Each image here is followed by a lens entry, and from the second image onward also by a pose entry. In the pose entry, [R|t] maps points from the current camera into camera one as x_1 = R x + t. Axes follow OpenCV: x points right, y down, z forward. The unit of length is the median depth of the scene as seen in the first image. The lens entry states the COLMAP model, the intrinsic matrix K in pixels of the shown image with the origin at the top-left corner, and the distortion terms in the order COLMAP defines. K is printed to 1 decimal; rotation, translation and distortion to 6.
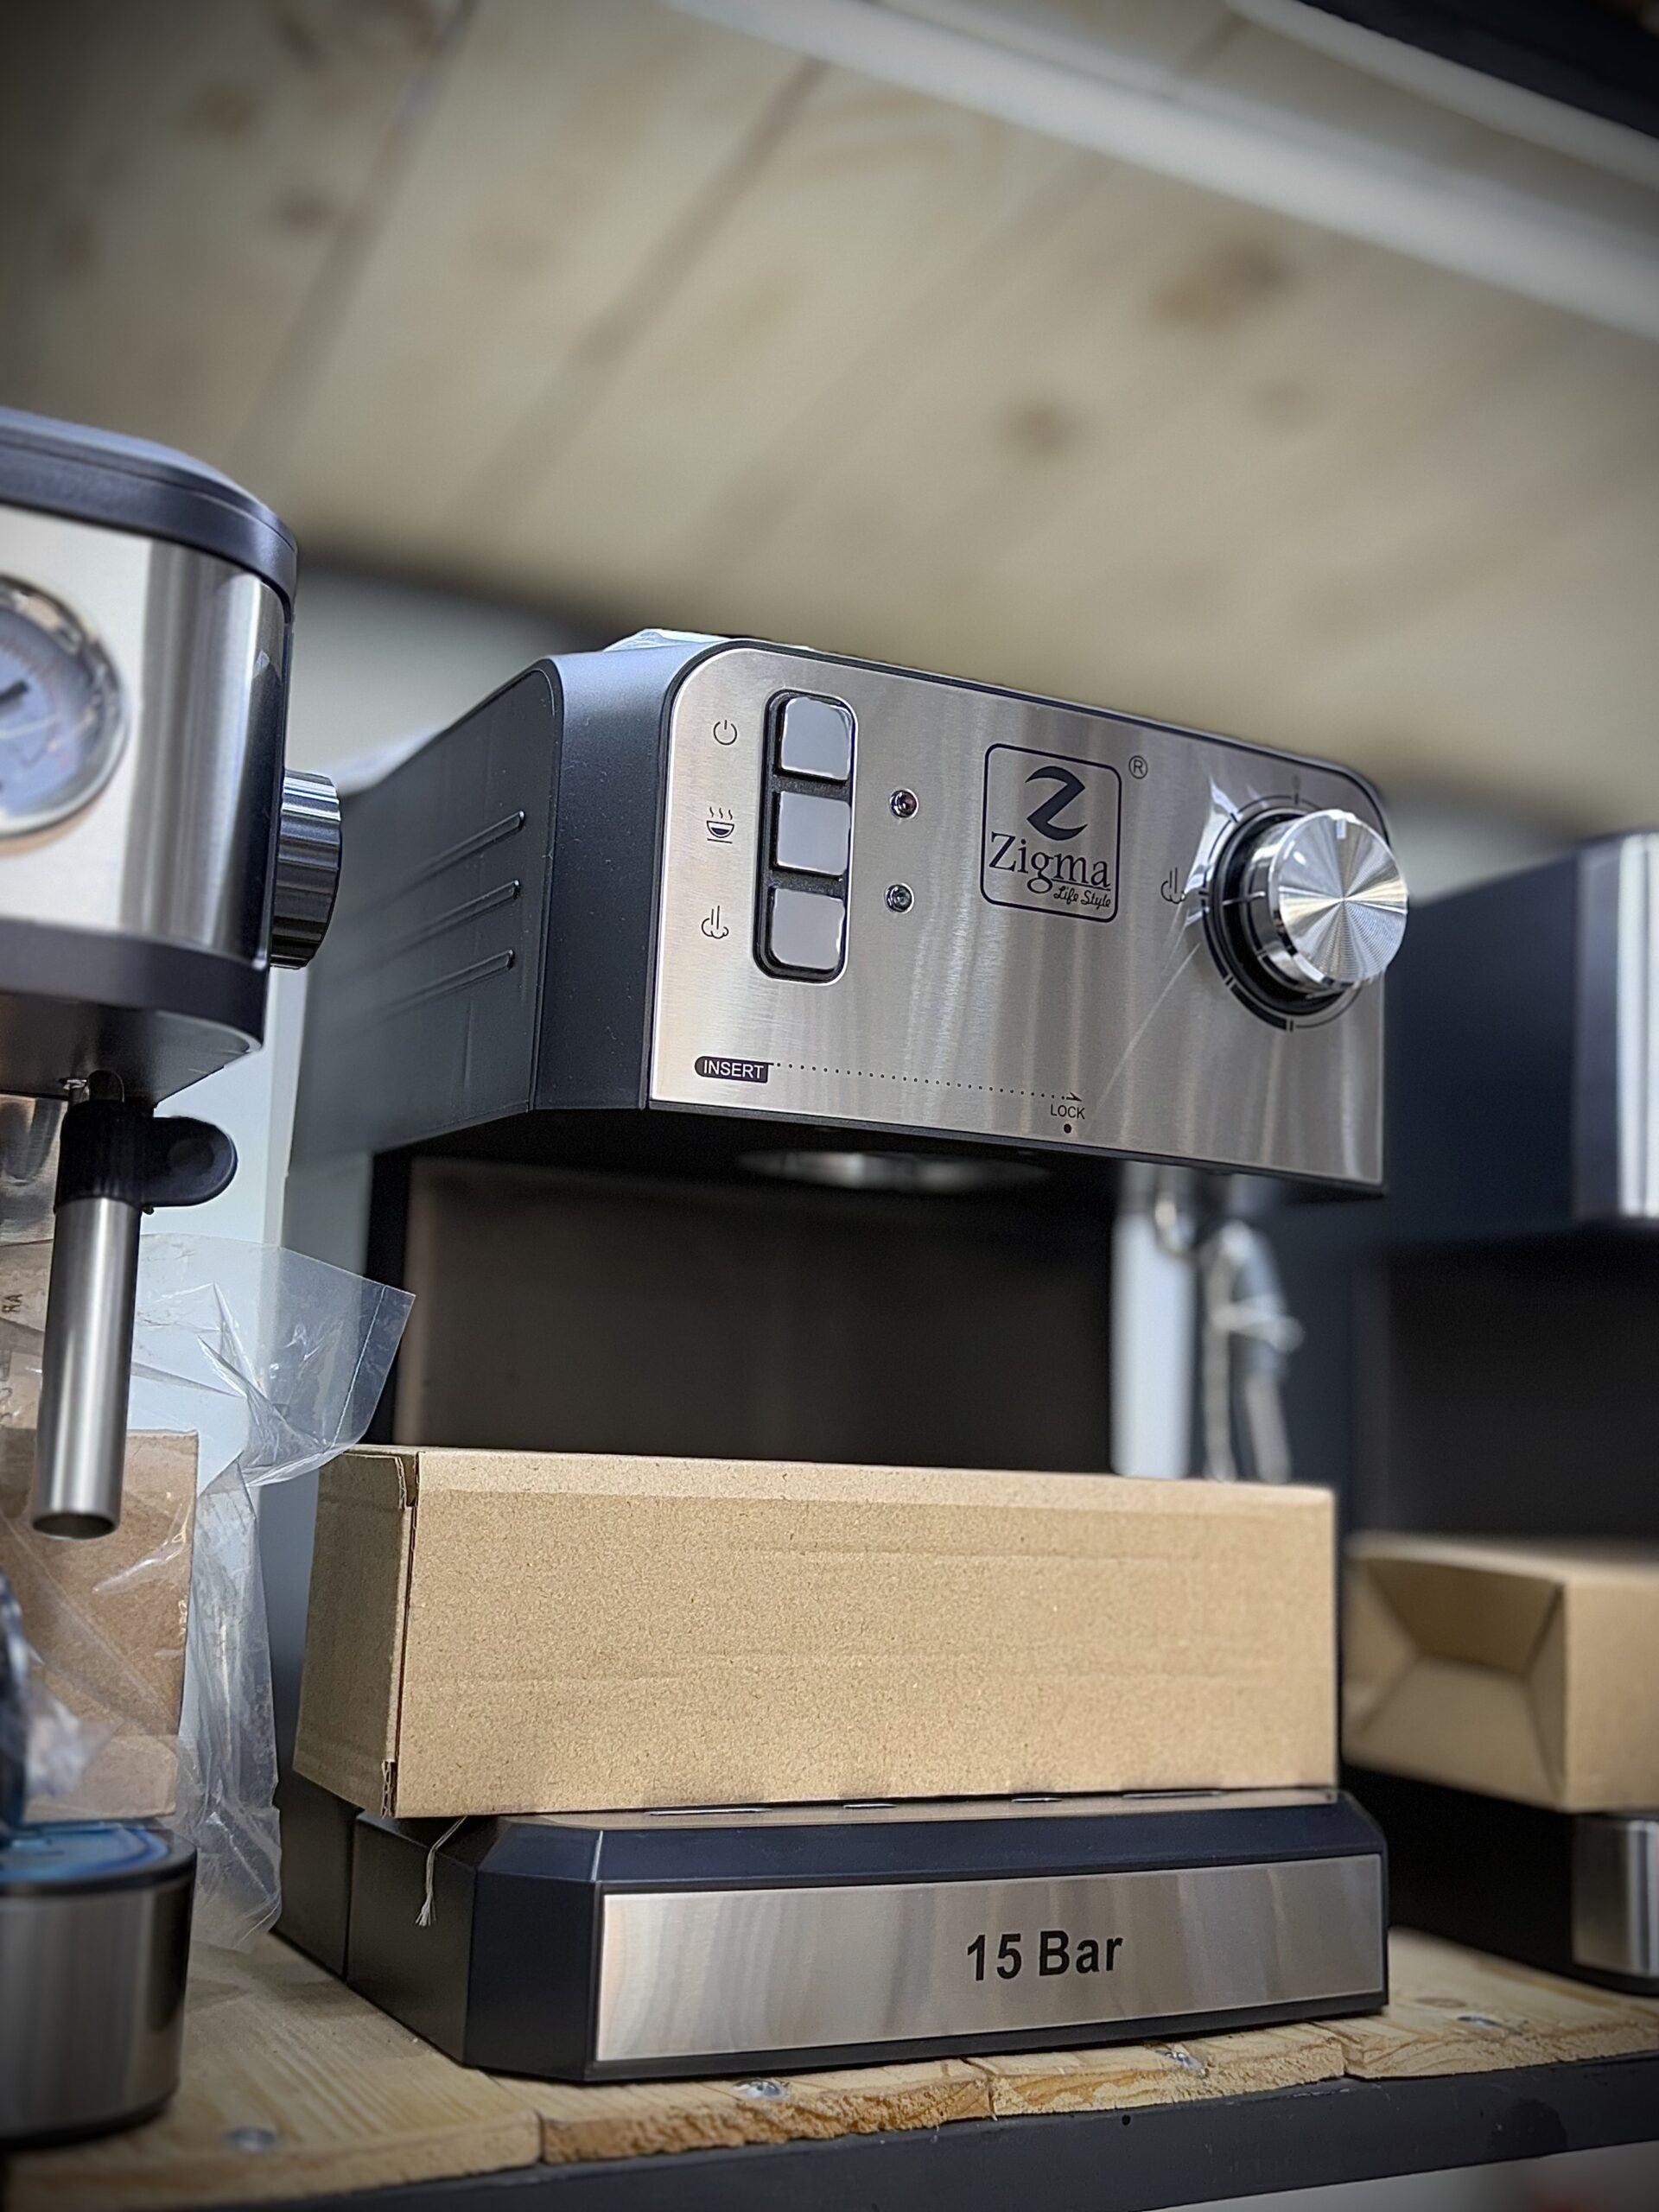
lens RADIAL K [[2340.9, 0, 829.5], [0, 2340.9, 1106.0], [0, 0, 1]] dist [0.167274, -0.446985]
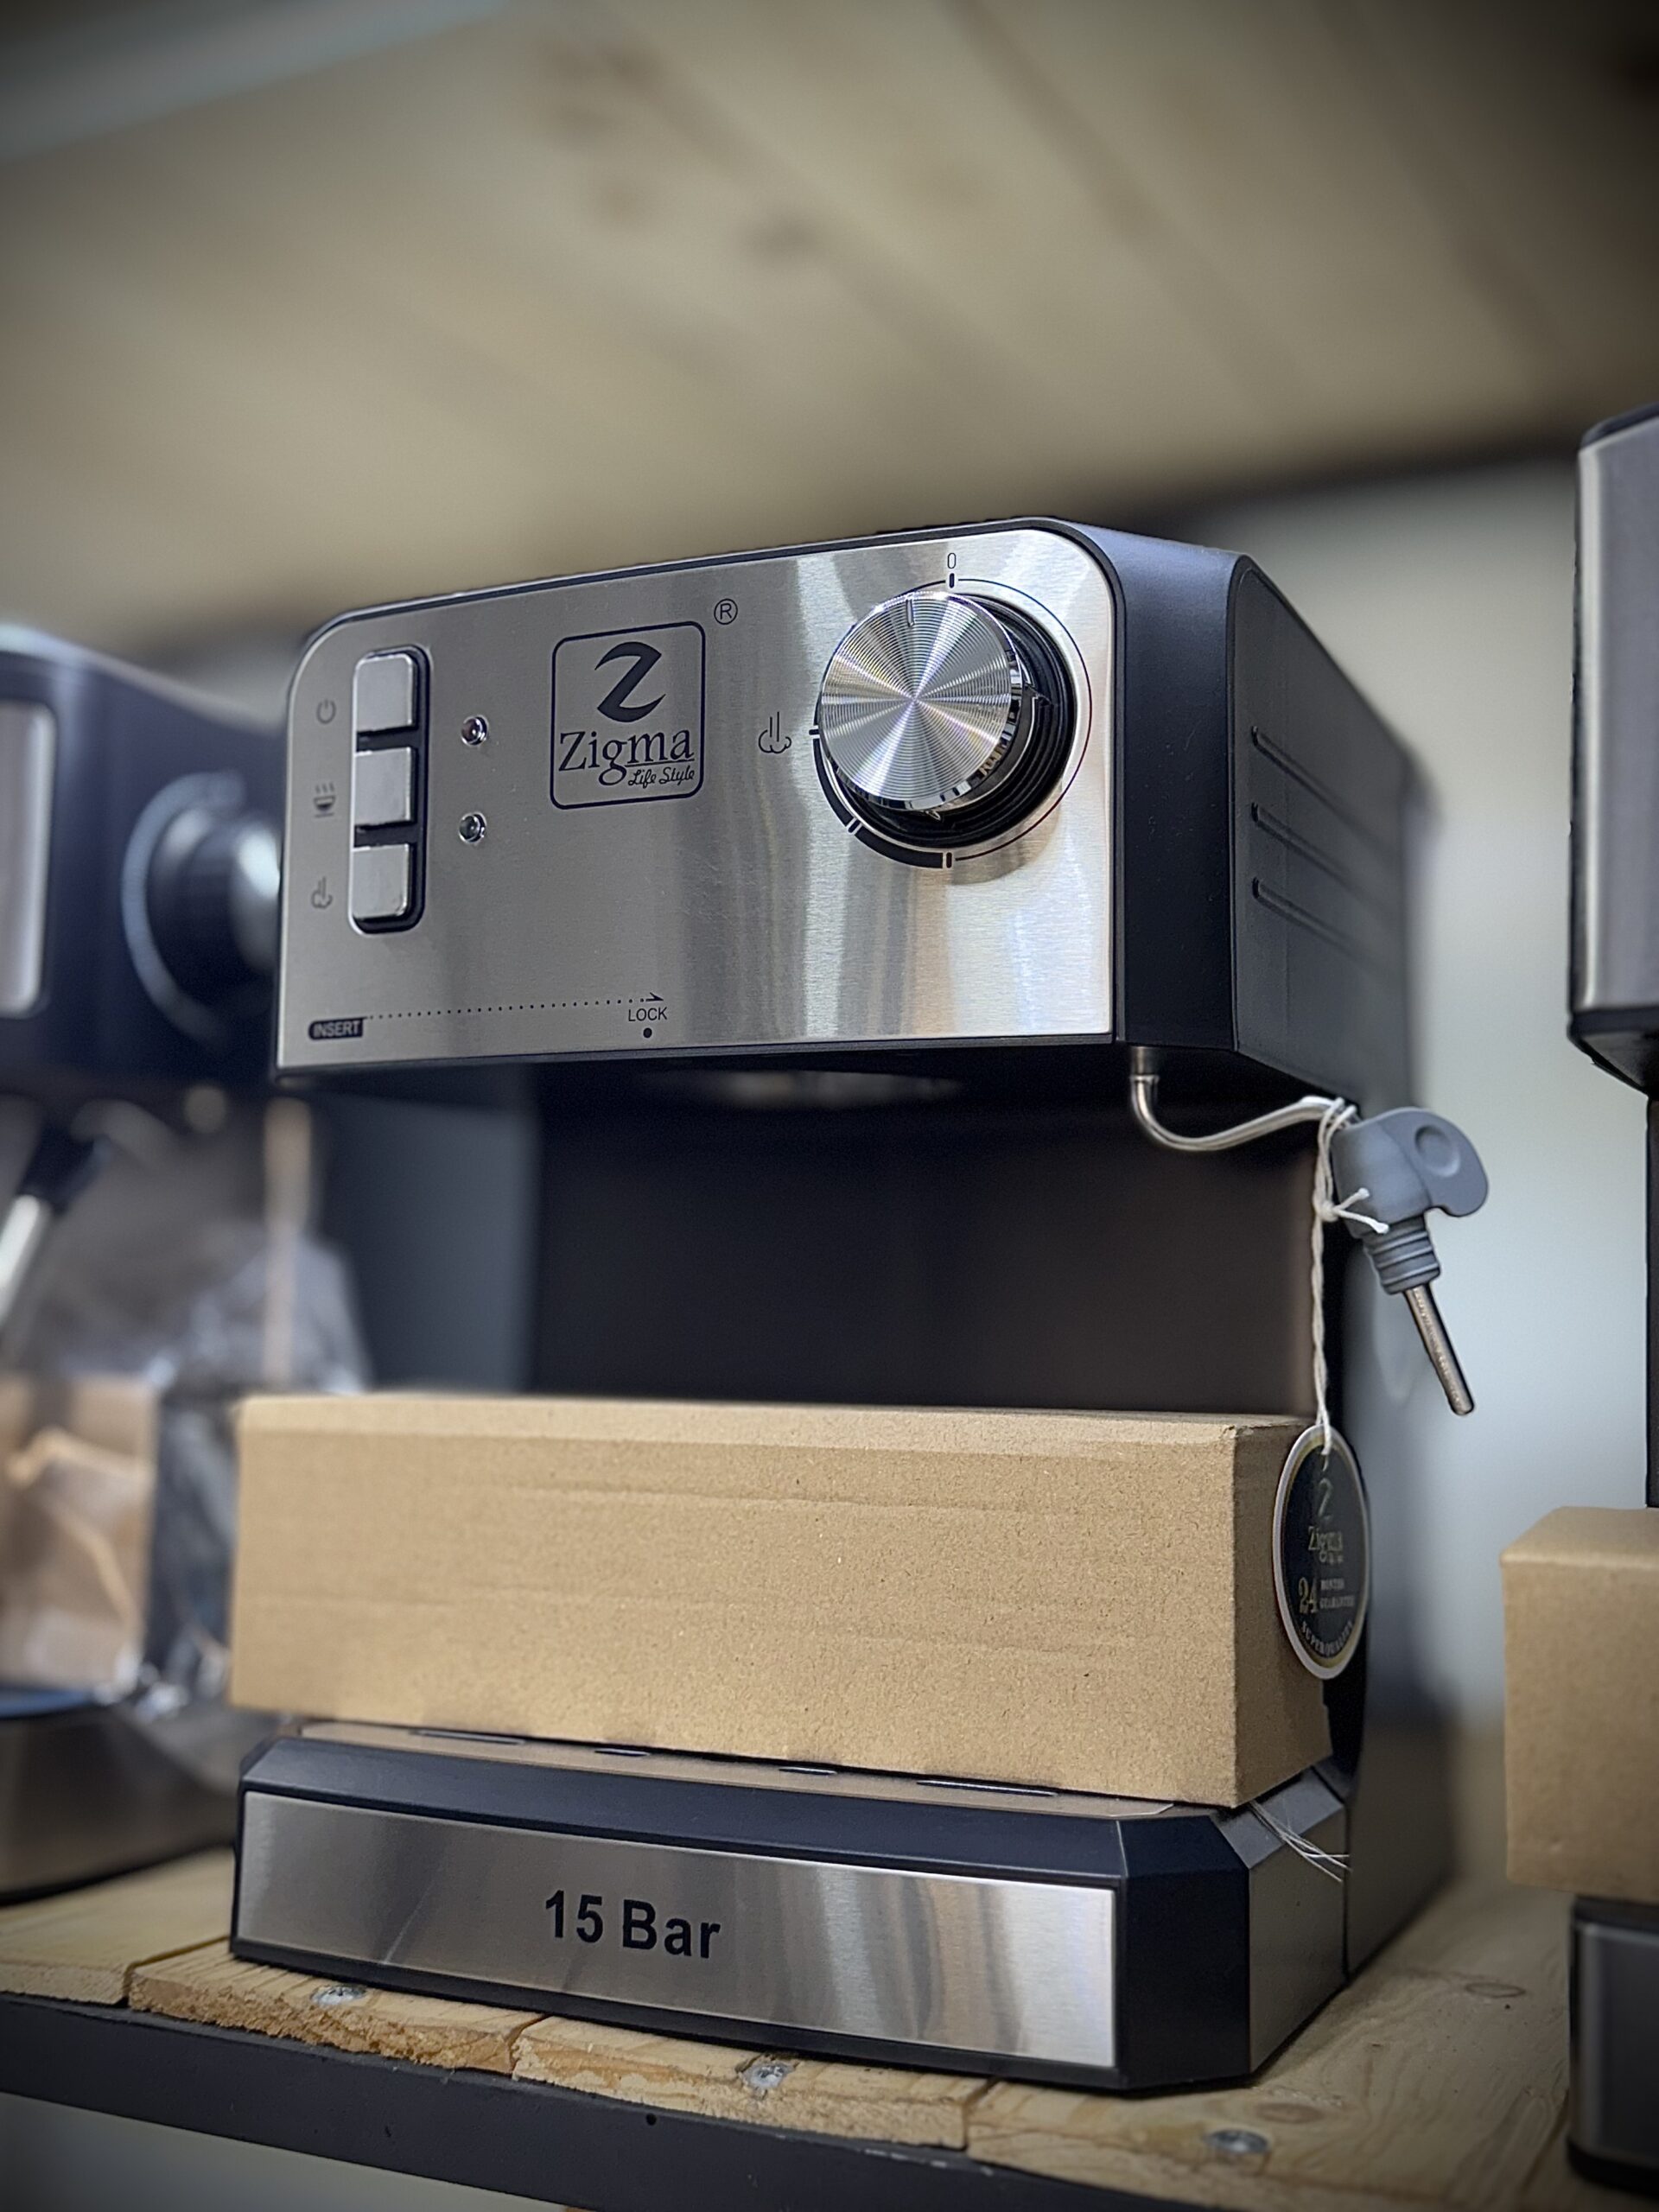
lens RADIAL K [[2340.9, 0, 829.5], [0, 2340.9, 1106.0], [0, 0, 1]] dist [0.167274, -0.446985]
pose [[0.596111, -0.113335, -0.794863, 0.876298], [0.124664, 0.991046, -0.047816, 0.091358], [0.793165, -0.070587, 0.604902, 0.505507]]
